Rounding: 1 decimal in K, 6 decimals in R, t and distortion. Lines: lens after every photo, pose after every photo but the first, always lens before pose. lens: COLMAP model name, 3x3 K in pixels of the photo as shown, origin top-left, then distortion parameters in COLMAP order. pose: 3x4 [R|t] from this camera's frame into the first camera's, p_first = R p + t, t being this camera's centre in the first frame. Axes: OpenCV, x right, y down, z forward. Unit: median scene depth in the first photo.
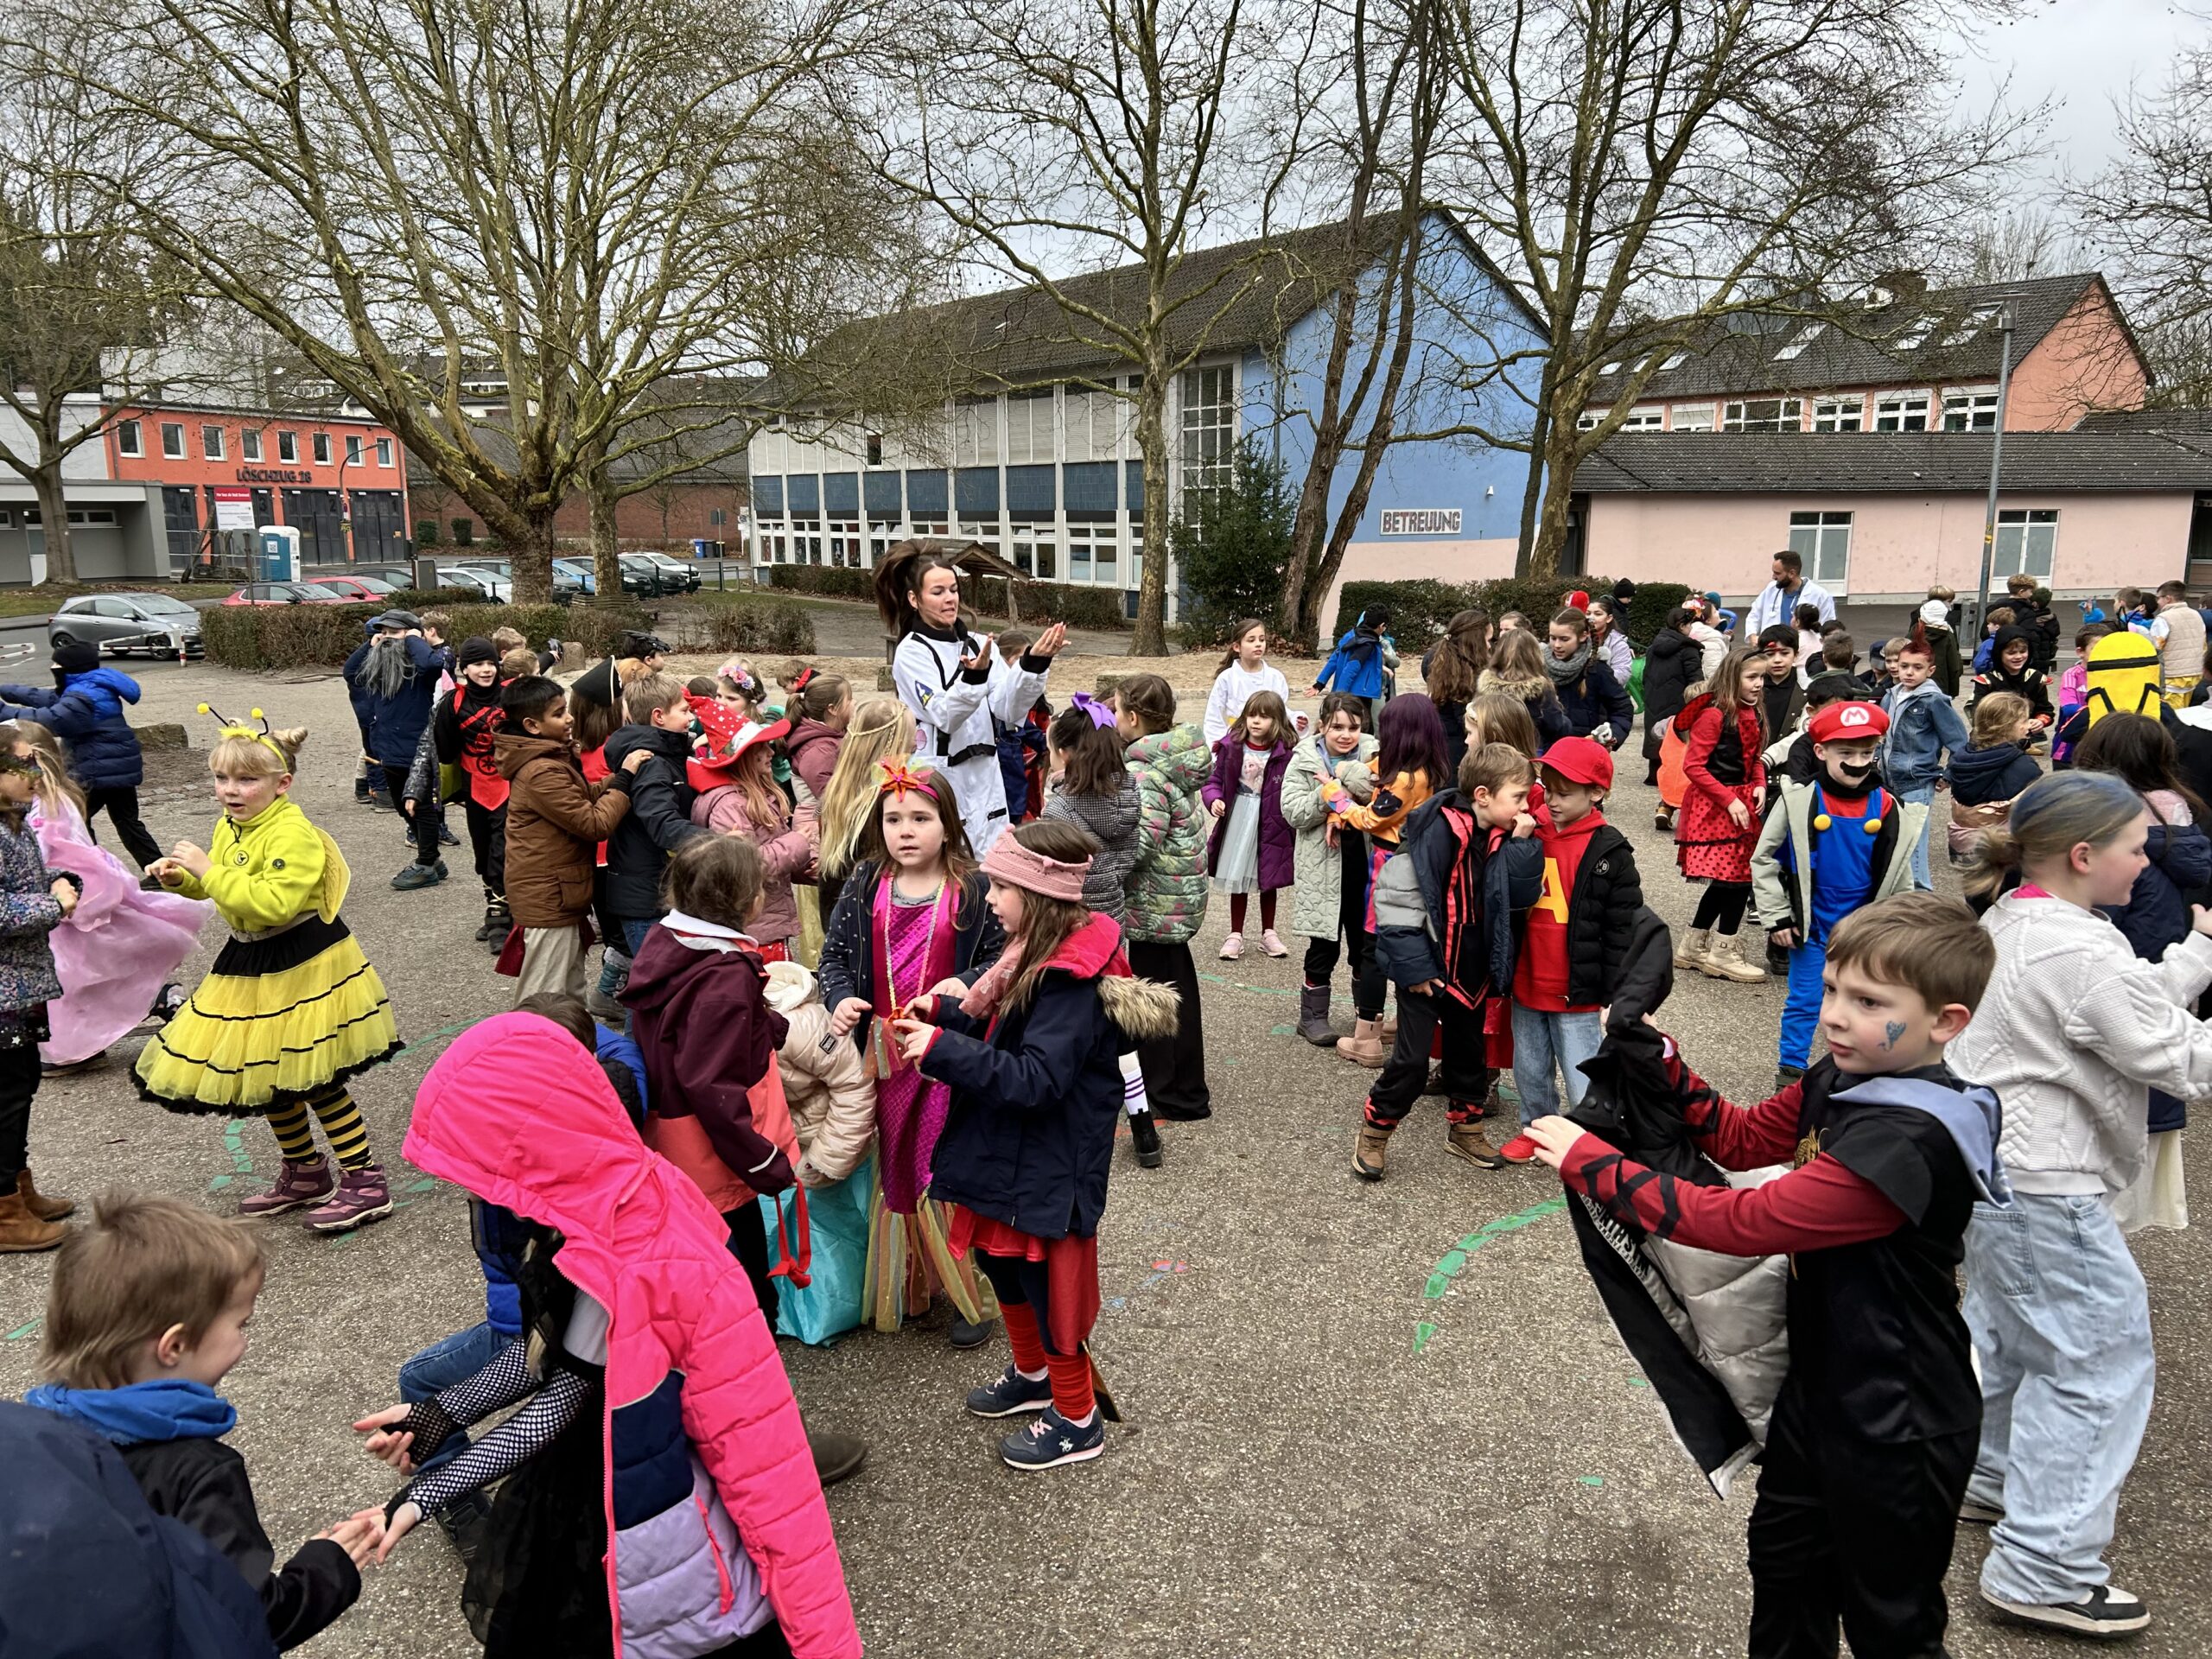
lens RADIAL K [[1675.0, 0, 1099.7], [0, 1675.0, 823.8], [0, 0, 1]] dist [0.056946, -0.047222]
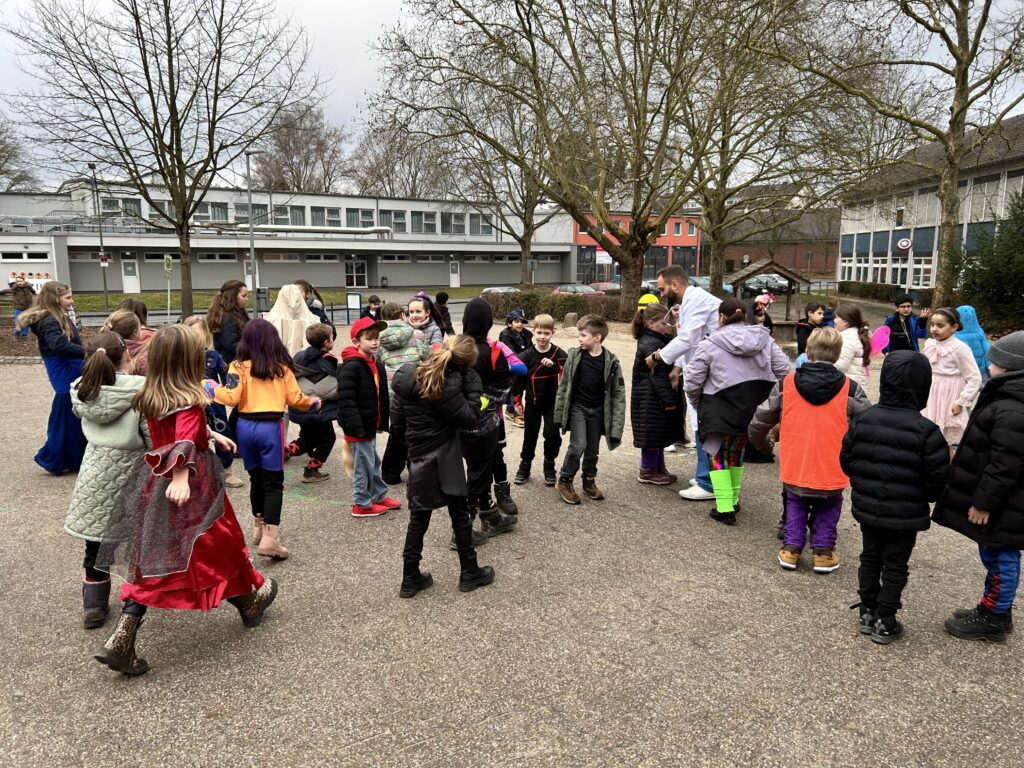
lens RADIAL K [[775.4, 0, 511.2], [0, 775.4, 380.2], [0, 0, 1]] dist [0.056946, -0.047222]
pose [[0.774539, 0.101537, -0.624323, 0.078949], [-0.118024, 0.992897, 0.015059, -0.014952], [0.621418, 0.062021, 0.781021, 0.099875]]
